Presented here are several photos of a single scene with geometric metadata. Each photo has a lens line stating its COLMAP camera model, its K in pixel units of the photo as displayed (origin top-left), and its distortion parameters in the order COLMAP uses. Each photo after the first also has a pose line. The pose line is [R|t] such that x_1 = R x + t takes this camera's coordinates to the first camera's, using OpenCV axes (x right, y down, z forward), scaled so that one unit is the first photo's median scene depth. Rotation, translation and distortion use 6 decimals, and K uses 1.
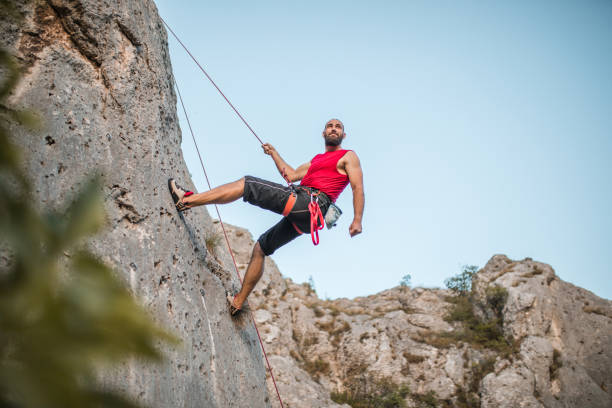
lens RADIAL K [[580.4, 0, 306.0], [0, 580.4, 204.0], [0, 0, 1]] dist [-0.072493, 0.111501]
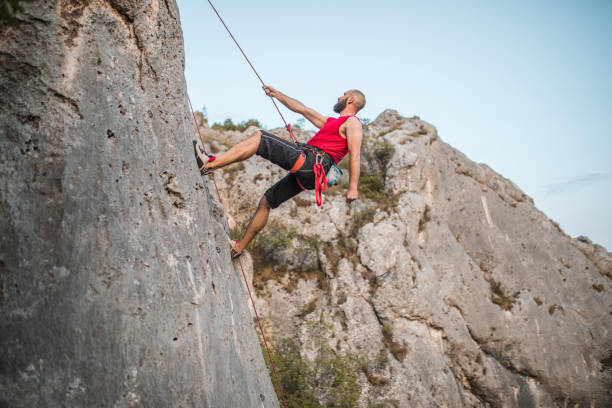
lens RADIAL K [[580.4, 0, 306.0], [0, 580.4, 204.0], [0, 0, 1]] dist [-0.072493, 0.111501]
pose [[0.971879, 0.074280, 0.223458, -0.046928], [-0.140082, 0.945150, 0.295075, -0.048415], [-0.189284, -0.318080, 0.928976, -0.005076]]
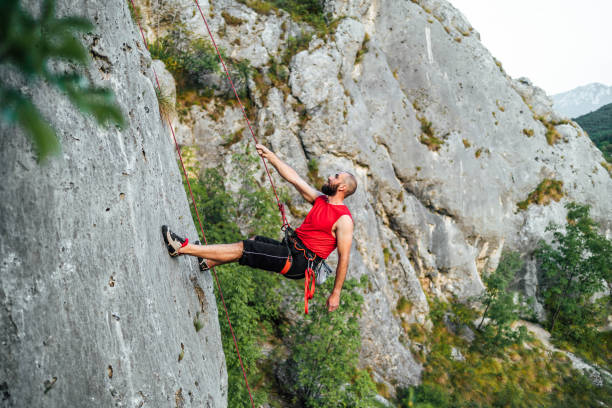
lens RADIAL K [[610.6, 0, 304.5], [0, 610.6, 204.8], [0, 0, 1]] dist [0.069162, 0.257216]
pose [[0.933735, 0.047780, 0.354762, -0.052940], [-0.245197, 0.807416, 0.536616, -0.068553], [-0.260801, -0.588044, 0.765629, -0.011227]]
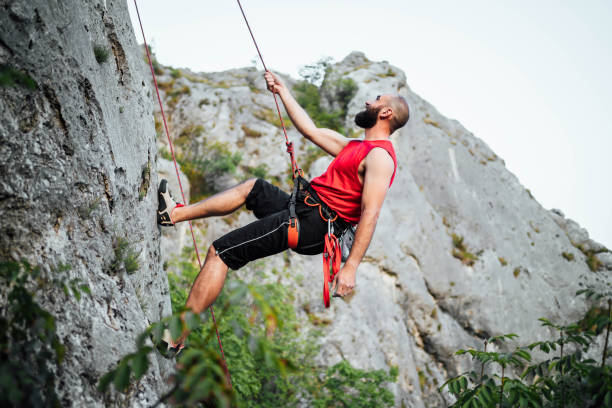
lens RADIAL K [[618.2, 0, 305.3], [0, 618.2, 207.3], [0, 0, 1]] dist [-0.034645, 0.169400]
pose [[0.949092, 0.138211, 0.283059, -0.002909], [-0.221569, 0.931639, 0.288020, 0.066028], [-0.223902, -0.336074, 0.914835, -0.005959]]
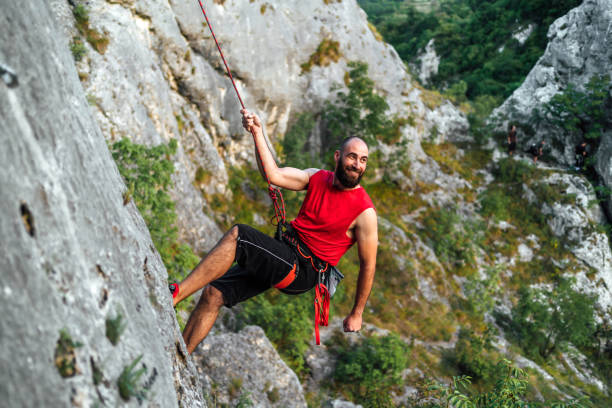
lens RADIAL K [[610.6, 0, 304.5], [0, 610.6, 204.8], [0, 0, 1]] dist [0.069162, 0.257216]
pose [[0.728183, -0.112878, 0.676024, -0.060390], [-0.404209, 0.725826, 0.556589, 0.012211], [-0.553503, -0.678554, 0.482908, 0.051325]]
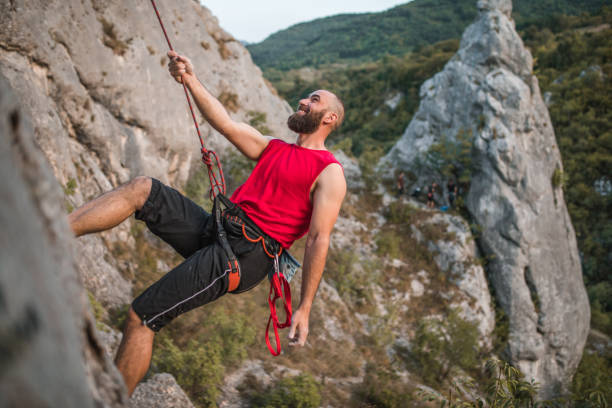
lens RADIAL K [[580.4, 0, 306.0], [0, 580.4, 204.0], [0, 0, 1]] dist [-0.072493, 0.111501]
pose [[0.594369, -0.068849, 0.801240, -0.040217], [-0.461692, 0.786561, 0.410076, 0.052075], [-0.658458, -0.613662, 0.435720, 0.066712]]
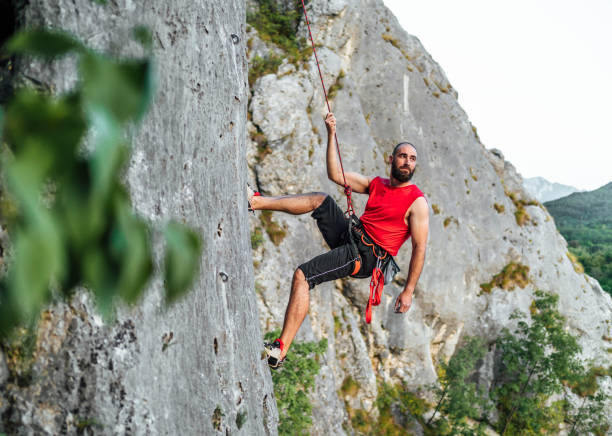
lens RADIAL K [[711.5, 0, 322.4], [0, 711.5, 219.9], [0, 0, 1]] dist [0.076439, 0.236249]
pose [[0.854944, 0.196293, 0.480145, -0.088964], [-0.422569, 0.800397, 0.425206, -0.024650], [-0.300842, -0.566422, 0.767242, 0.002282]]
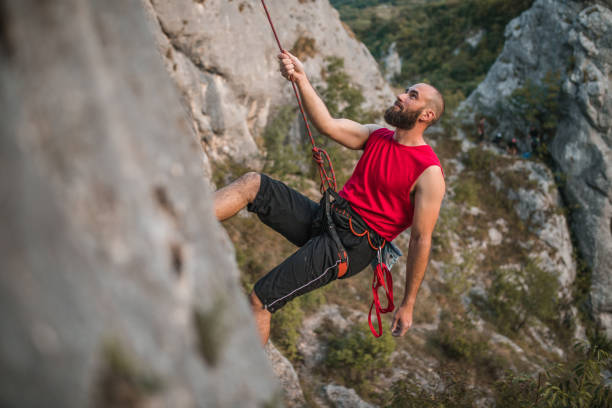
lens RADIAL K [[580.4, 0, 306.0], [0, 580.4, 204.0], [0, 0, 1]] dist [-0.072493, 0.111501]
pose [[0.691887, -0.138554, 0.708587, -0.047469], [-0.408391, 0.734228, 0.542334, 0.044121], [-0.595407, -0.664614, 0.451419, 0.073354]]
